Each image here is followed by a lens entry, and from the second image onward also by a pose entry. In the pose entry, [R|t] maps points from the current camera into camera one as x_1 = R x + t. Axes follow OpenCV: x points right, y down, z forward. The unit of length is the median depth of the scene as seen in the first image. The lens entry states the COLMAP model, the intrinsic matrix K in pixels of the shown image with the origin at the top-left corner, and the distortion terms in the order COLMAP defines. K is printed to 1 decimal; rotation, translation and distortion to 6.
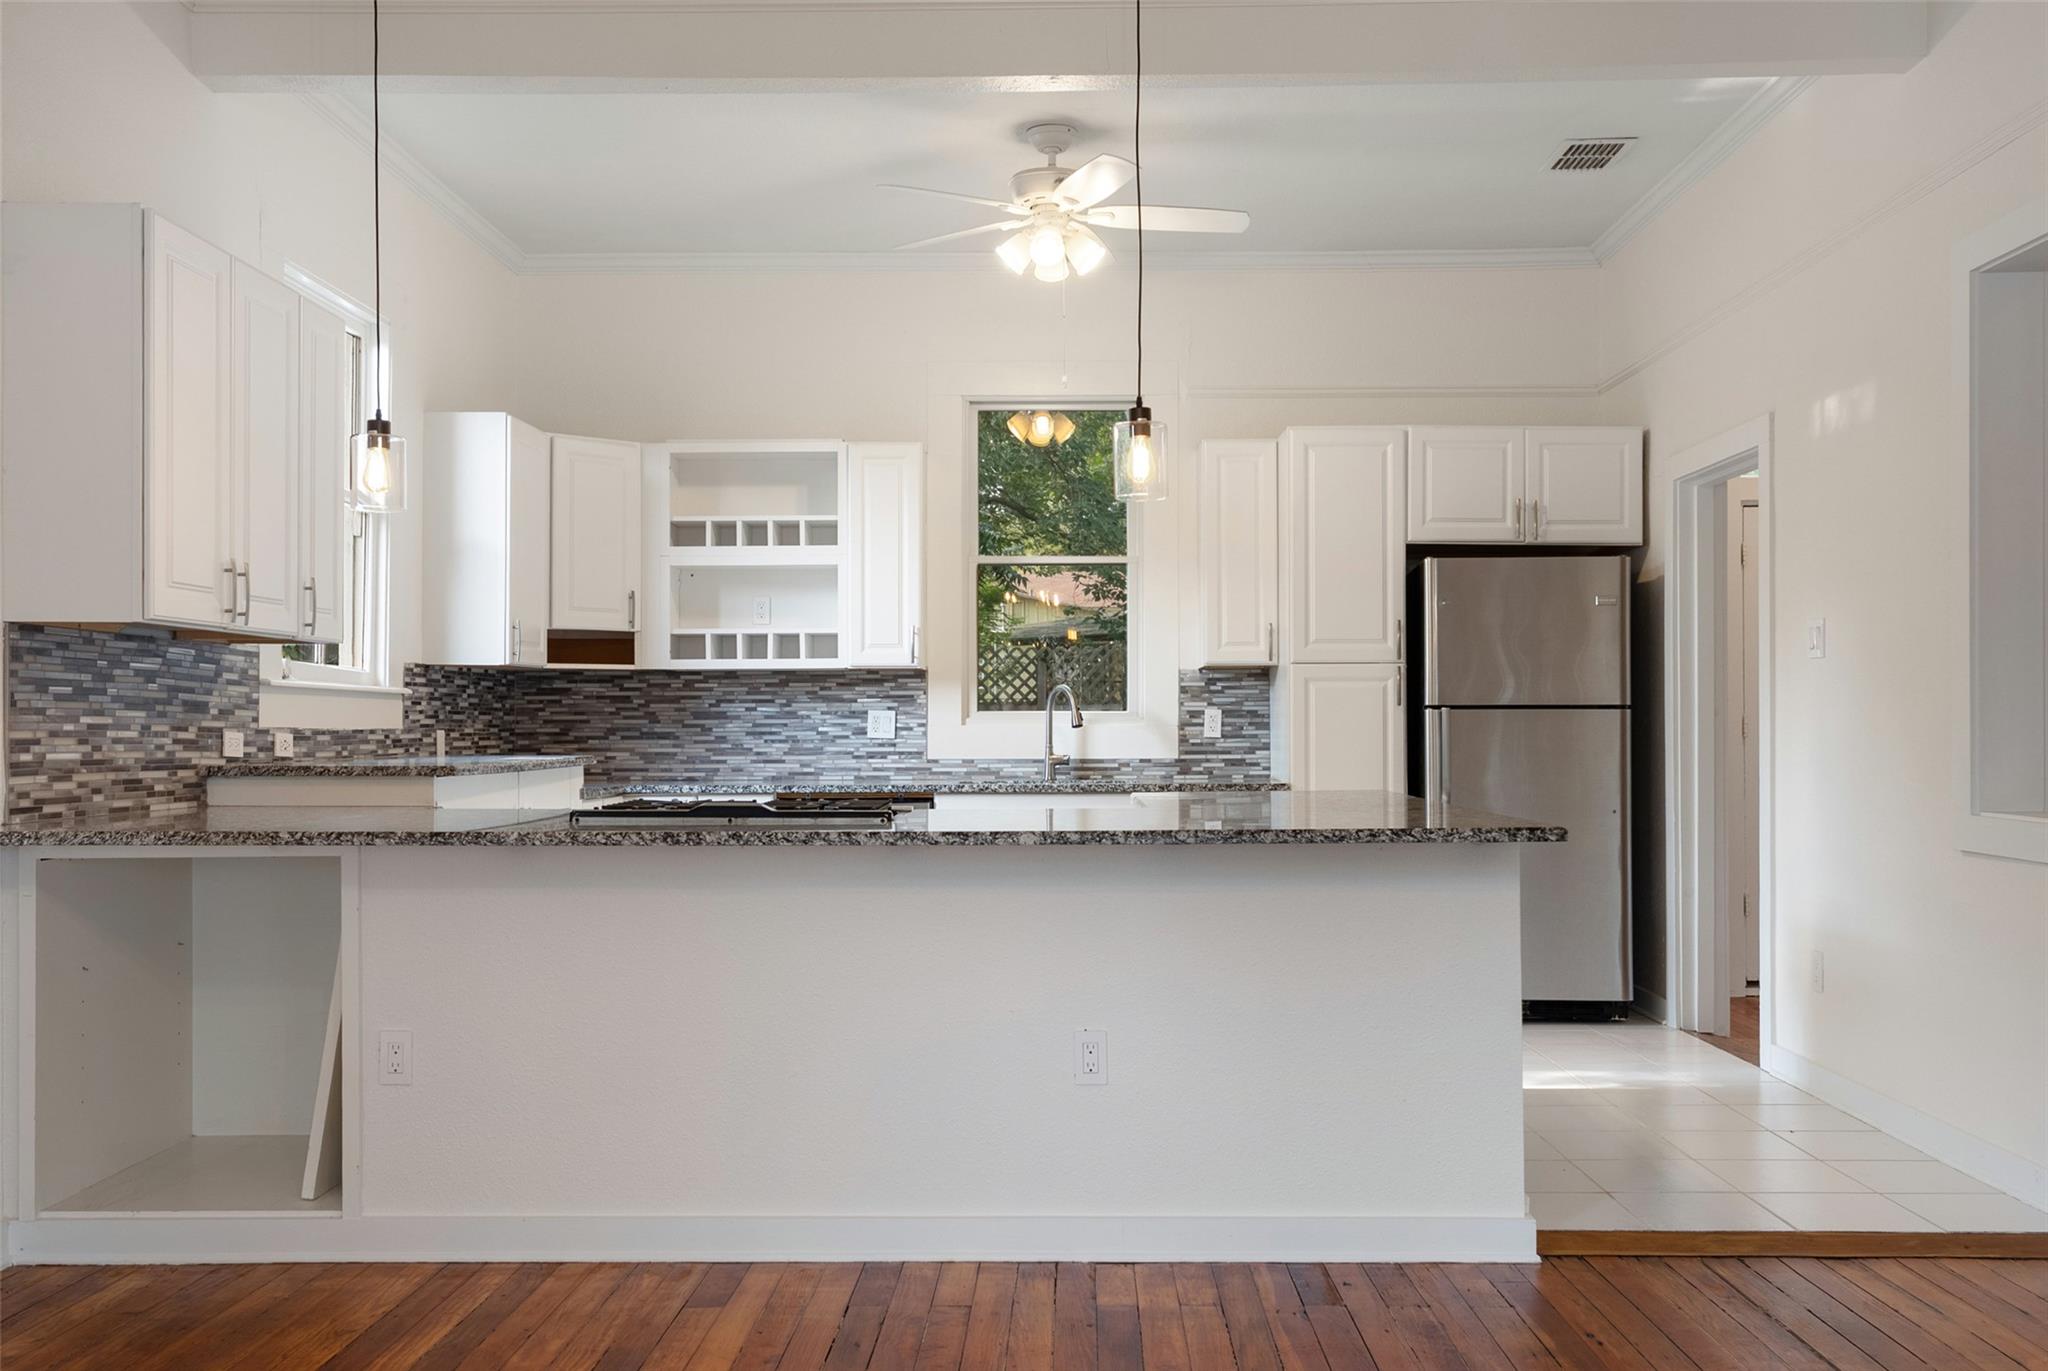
lens RADIAL K [[1806.2, 0, 1023.2], [0, 1806.2, 719.8], [0, 0, 1]] dist [0.034390, -0.002684]
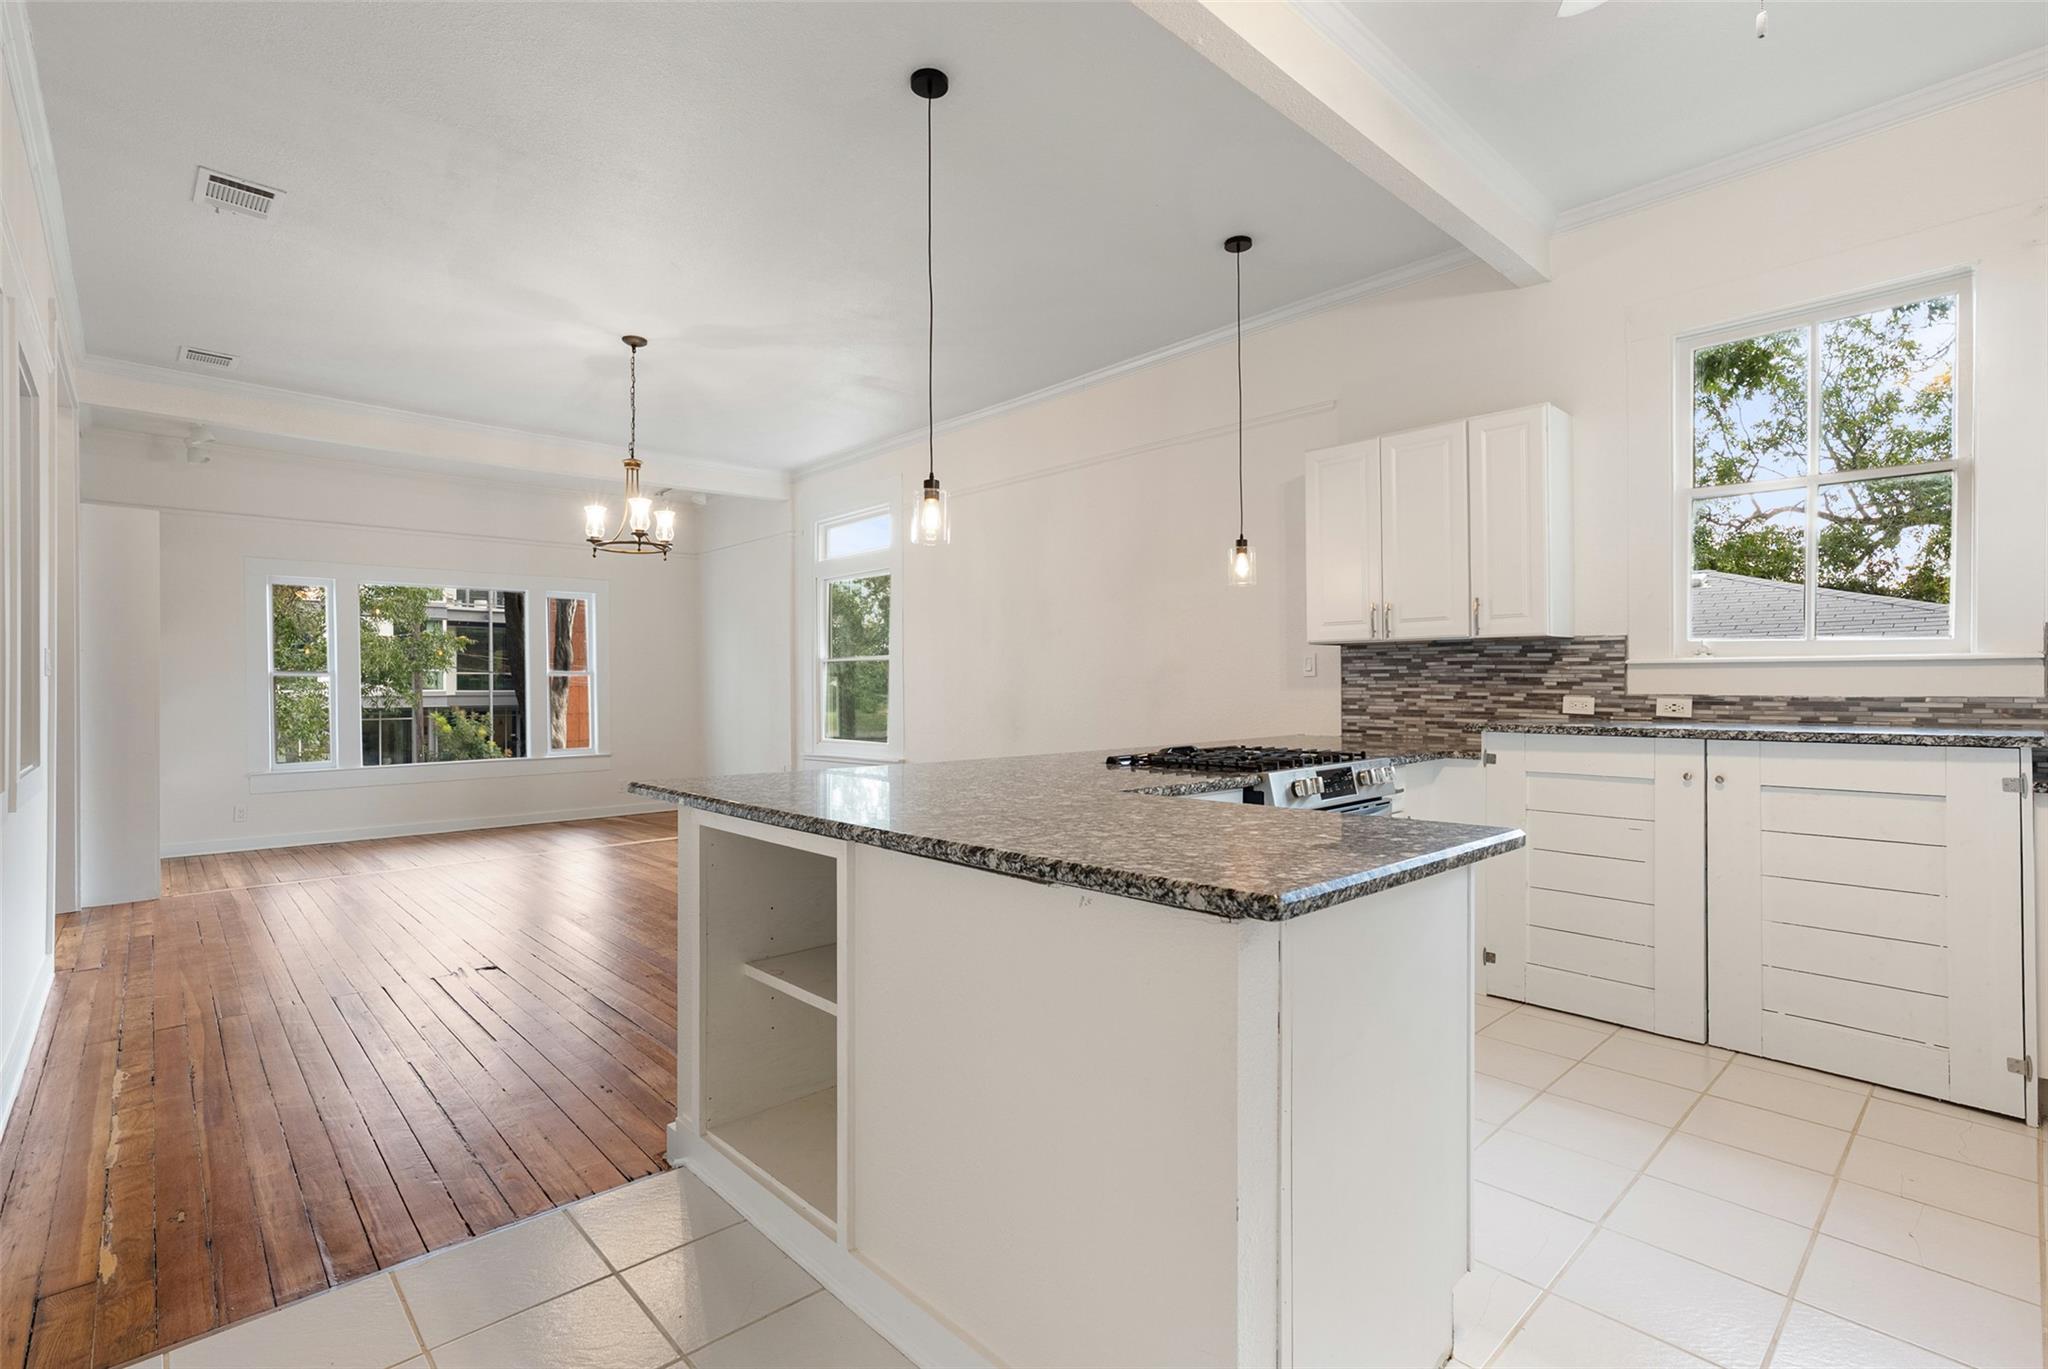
lens RADIAL K [[945.2, 0, 1024.0], [0, 945.2, 684.5], [0, 0, 1]] dist [-0.038521, 0.025910]
pose [[-0.718185, 0.004086, -0.695840, 0.285872], [0.007944, 0.999966, -0.002328, -0.003599], [0.695807, -0.007200, -0.718193, 0.852774]]
